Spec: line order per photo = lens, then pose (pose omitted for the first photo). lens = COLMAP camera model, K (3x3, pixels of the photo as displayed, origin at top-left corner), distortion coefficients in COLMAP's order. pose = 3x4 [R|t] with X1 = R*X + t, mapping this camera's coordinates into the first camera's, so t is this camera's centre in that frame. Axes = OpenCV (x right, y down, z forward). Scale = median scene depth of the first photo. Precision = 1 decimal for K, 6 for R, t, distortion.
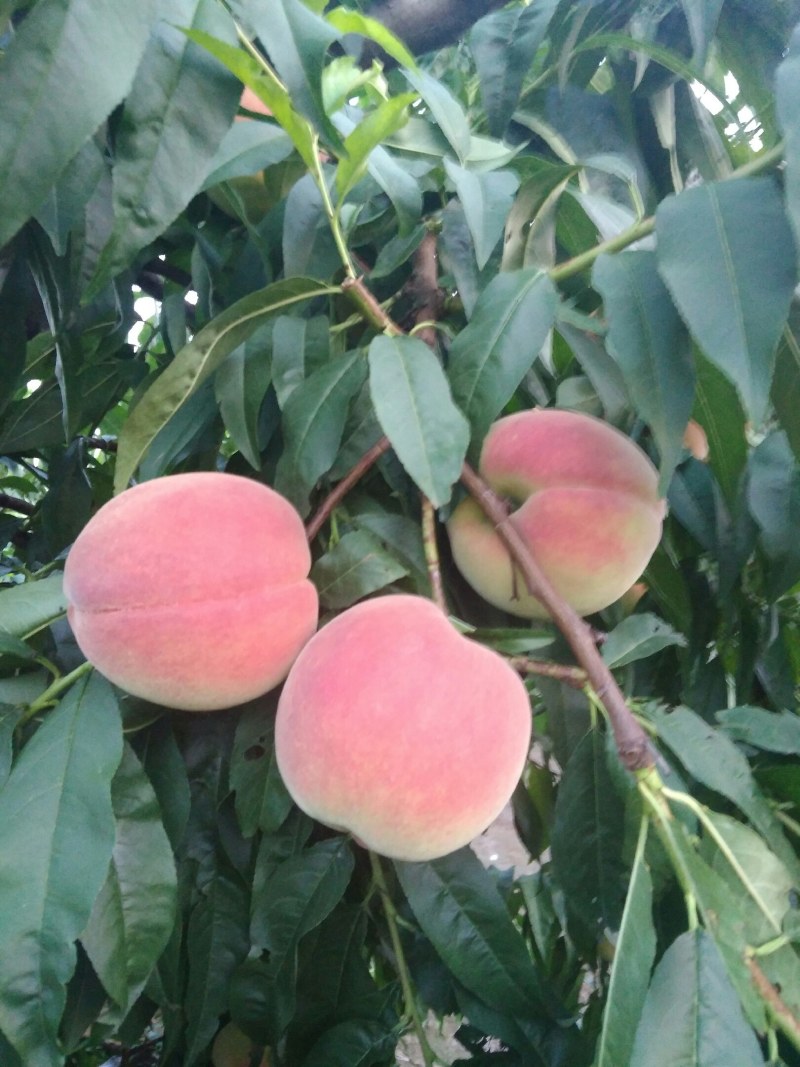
lens RADIAL K [[821.8, 0, 400.0], [0, 821.8, 533.5], [0, 0, 1]] dist [0.000409, -0.003257]
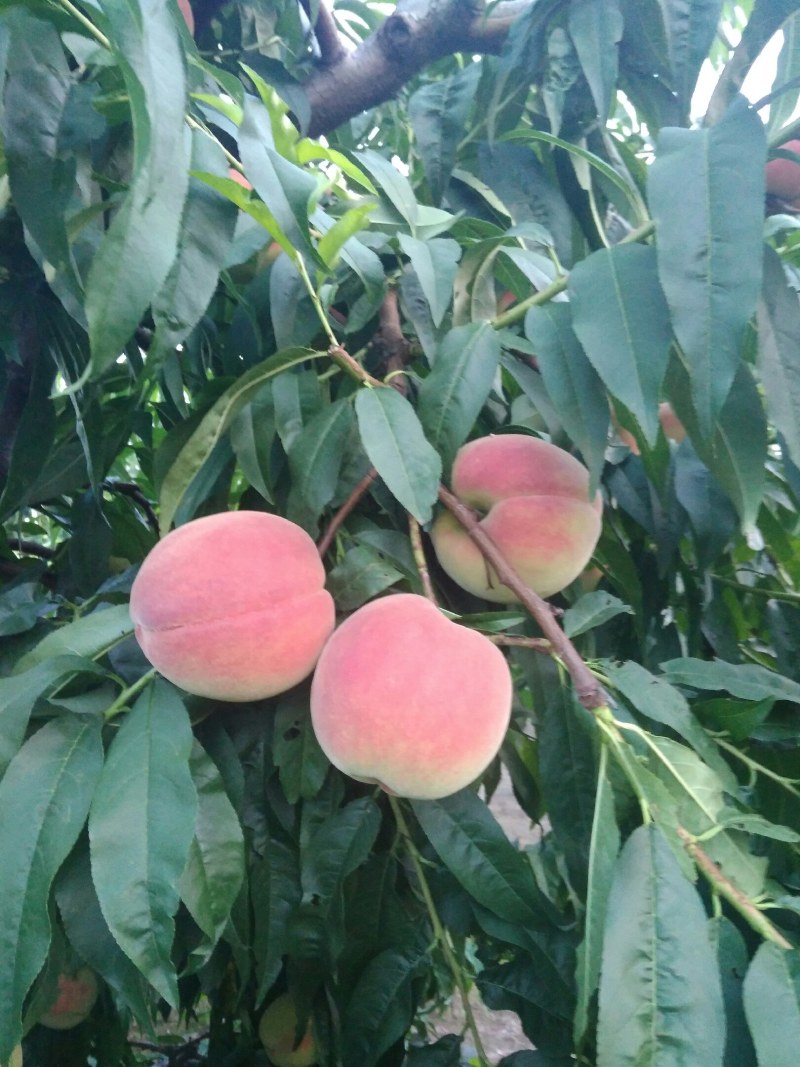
lens RADIAL K [[771.1, 0, 373.6], [0, 771.1, 531.7], [0, 0, 1]] dist [0.000287, 0.001418]
pose [[0.995245, -0.096680, -0.011847, -0.013924], [0.096545, 0.995263, -0.011442, -0.009849], [0.012897, 0.010243, 0.999864, -0.170496]]
